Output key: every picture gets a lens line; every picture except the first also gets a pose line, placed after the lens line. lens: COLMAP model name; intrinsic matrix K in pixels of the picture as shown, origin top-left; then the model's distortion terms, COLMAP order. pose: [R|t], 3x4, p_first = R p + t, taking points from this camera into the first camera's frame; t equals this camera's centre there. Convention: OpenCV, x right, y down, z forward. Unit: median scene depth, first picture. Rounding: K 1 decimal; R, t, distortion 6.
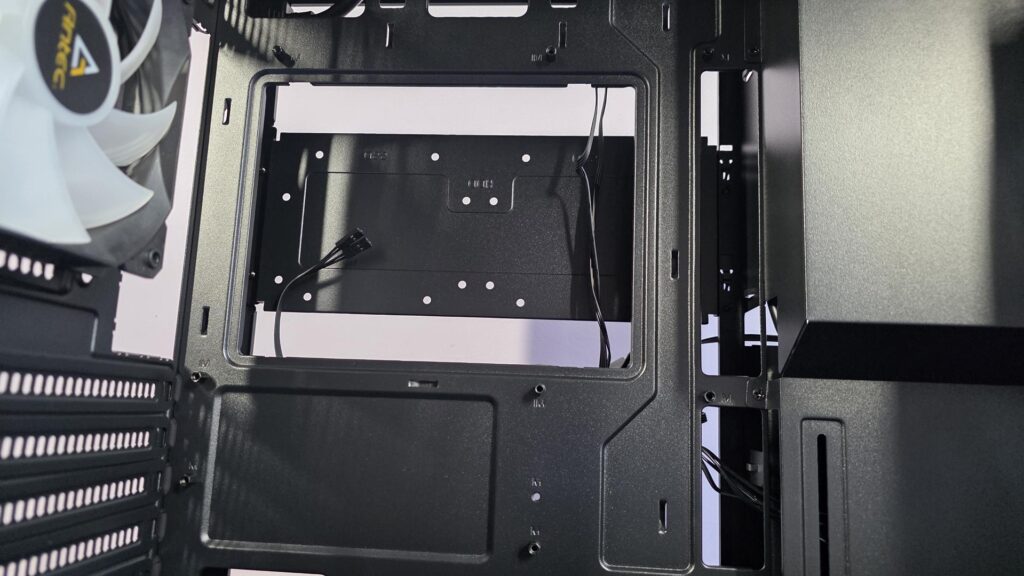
lens RADIAL K [[711.5, 0, 500.8], [0, 711.5, 300.0], [0, 0, 1]] dist [0.005711, -0.050516]
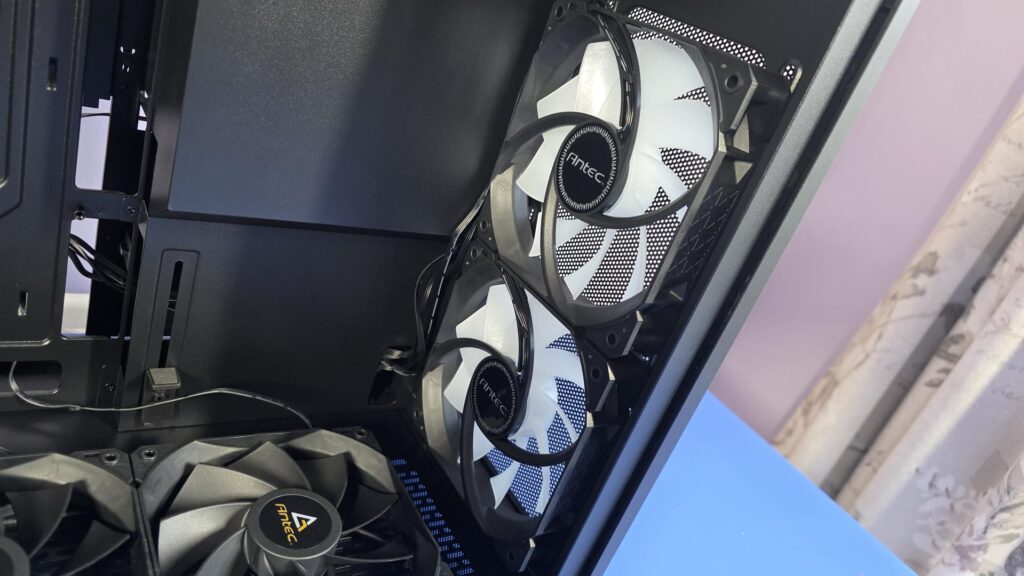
lens RADIAL K [[713.4, 0, 516.4], [0, 713.4, 289.3], [0, 0, 1]] dist [-0.000953, -0.005022]
pose [[0.764734, -0.048291, 0.642534, 0.103802], [-0.383373, 0.767380, 0.513958, -0.554098], [-0.517887, -0.639371, 0.568329, -0.003370]]
